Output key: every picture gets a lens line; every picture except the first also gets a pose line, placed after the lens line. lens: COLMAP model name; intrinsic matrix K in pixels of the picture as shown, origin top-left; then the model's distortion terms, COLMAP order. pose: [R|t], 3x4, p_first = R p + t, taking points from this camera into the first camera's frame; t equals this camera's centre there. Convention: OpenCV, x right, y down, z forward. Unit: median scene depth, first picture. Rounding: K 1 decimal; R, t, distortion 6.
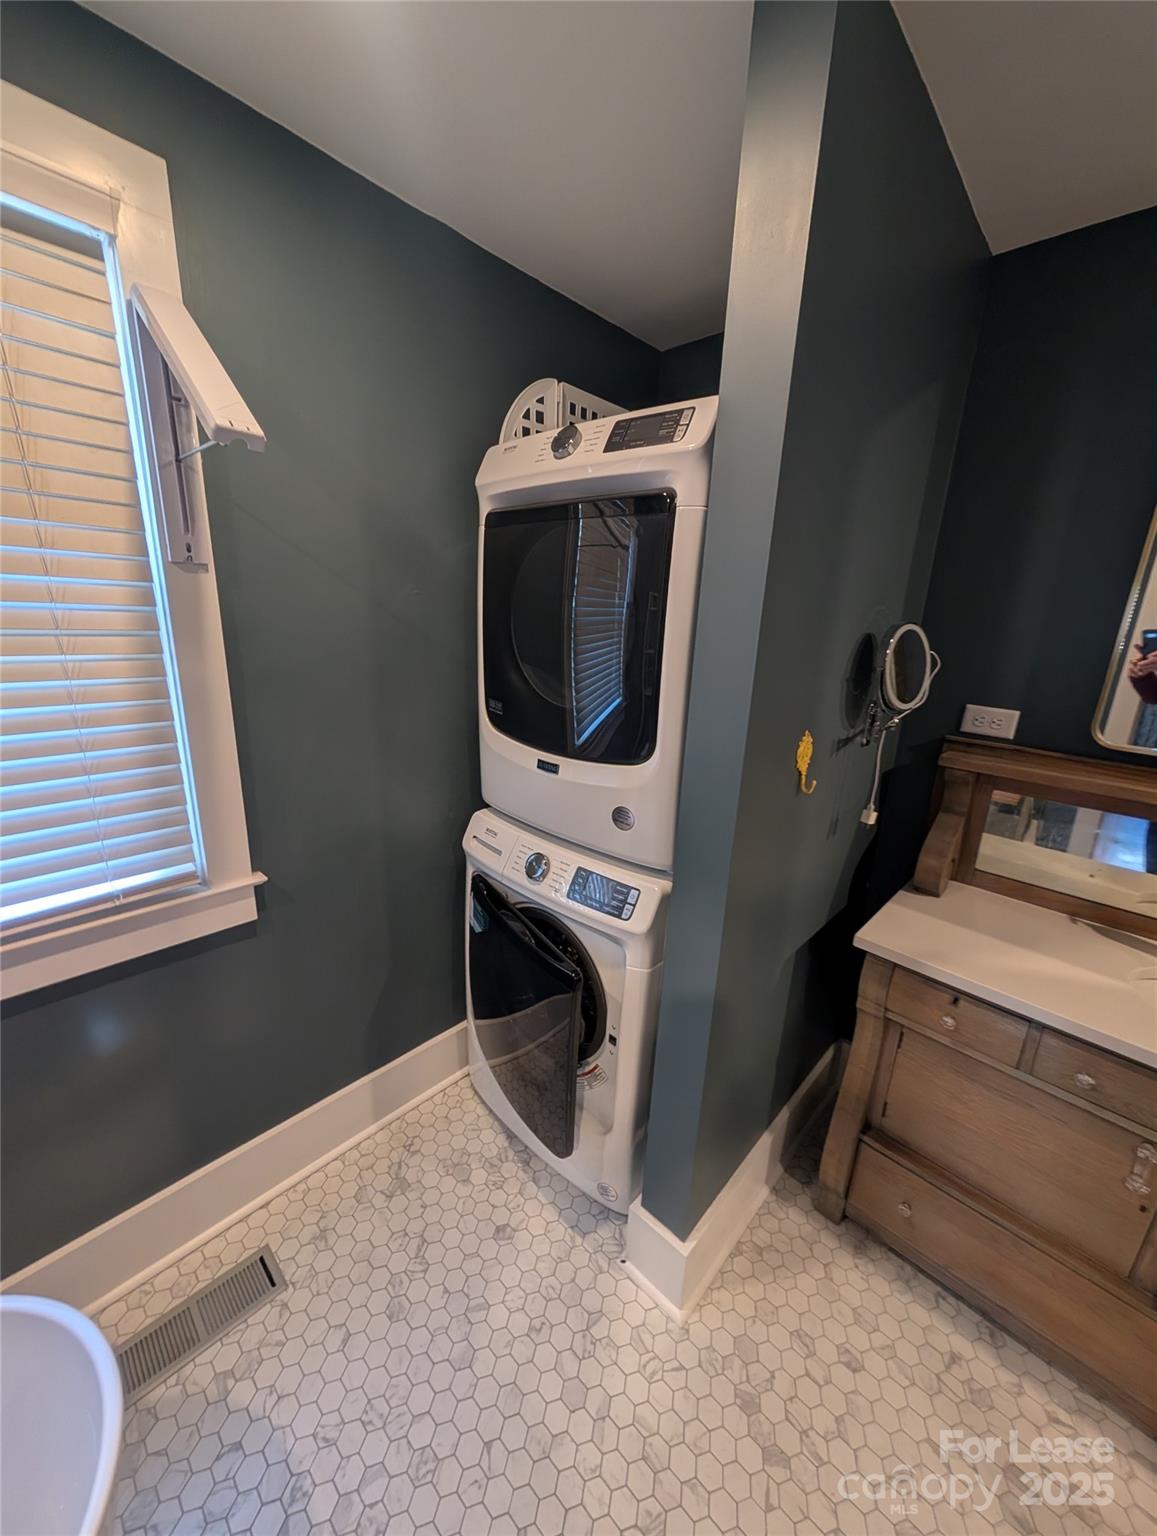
lens RADIAL K [[582.5, 0, 574.5], [0, 582.5, 773.1], [0, 0, 1]] dist [0.000866, 0.000155]
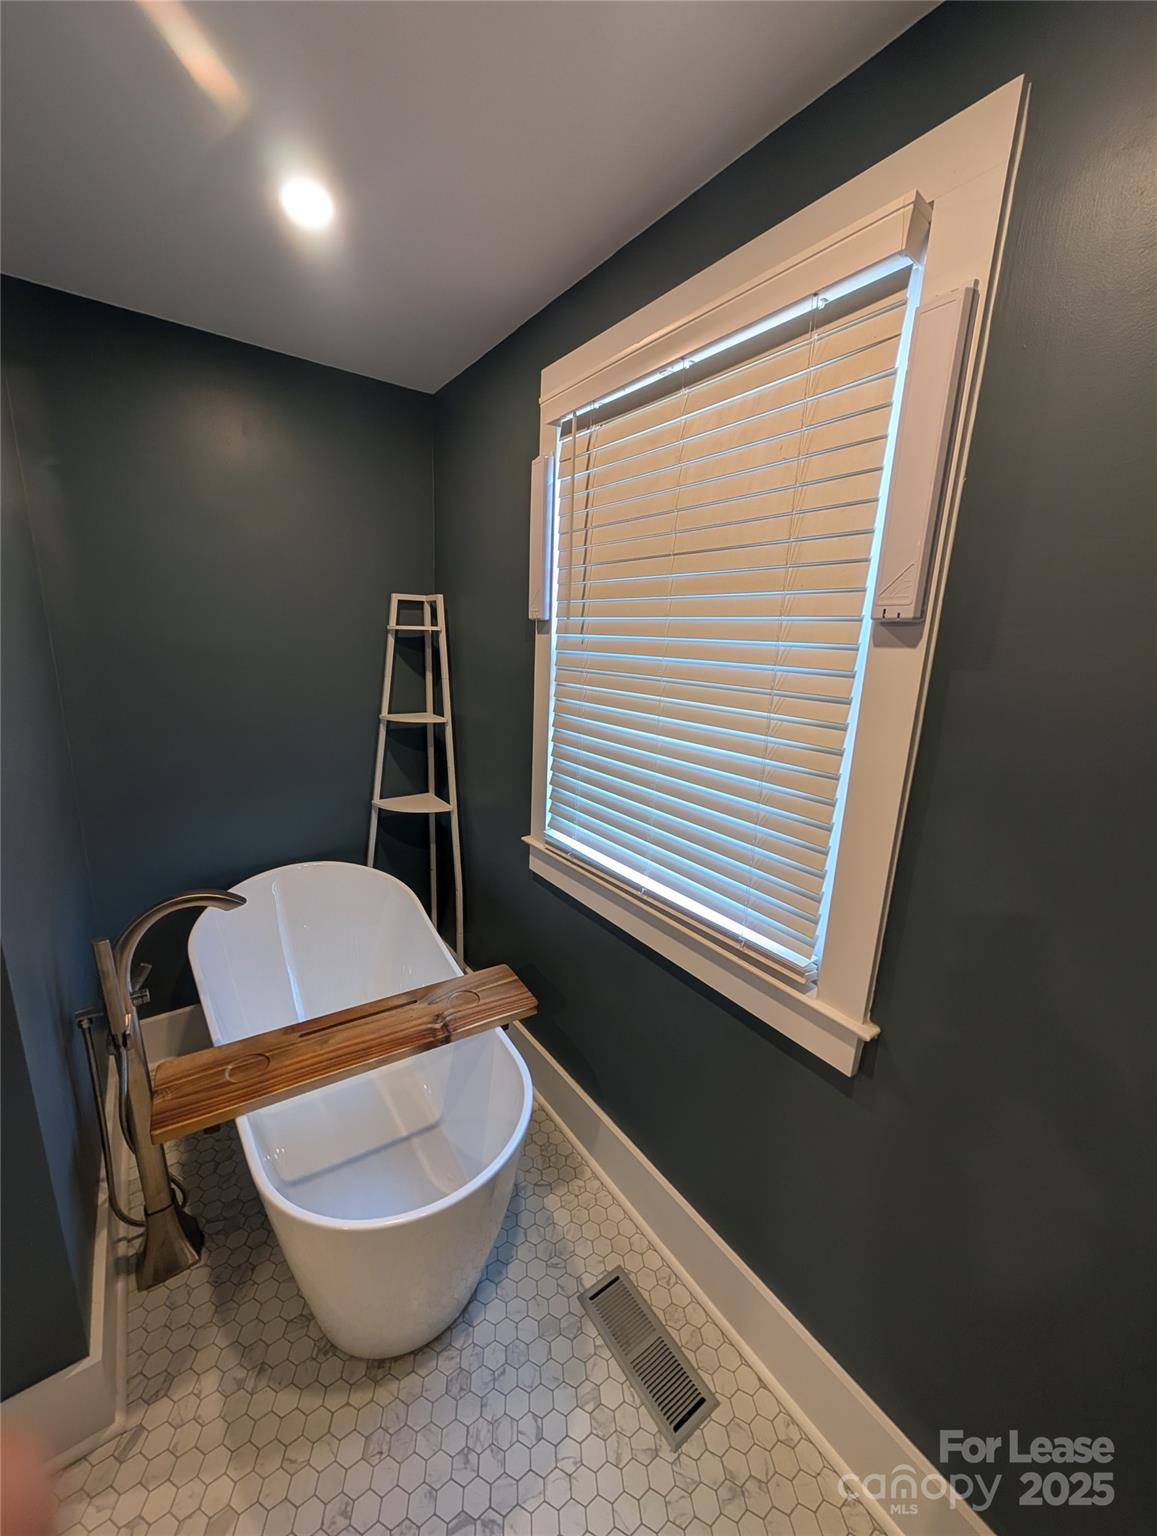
lens RADIAL K [[582.5, 0, 574.5], [0, 582.5, 773.1], [0, 0, 1]] dist [0.000866, 0.000155]
pose [[-0.183474, 0.173944, -0.967513, 0.192001], [-0.310347, 0.923635, 0.224908, -0.182055], [0.932750, 0.341529, -0.115480, 0.657142]]
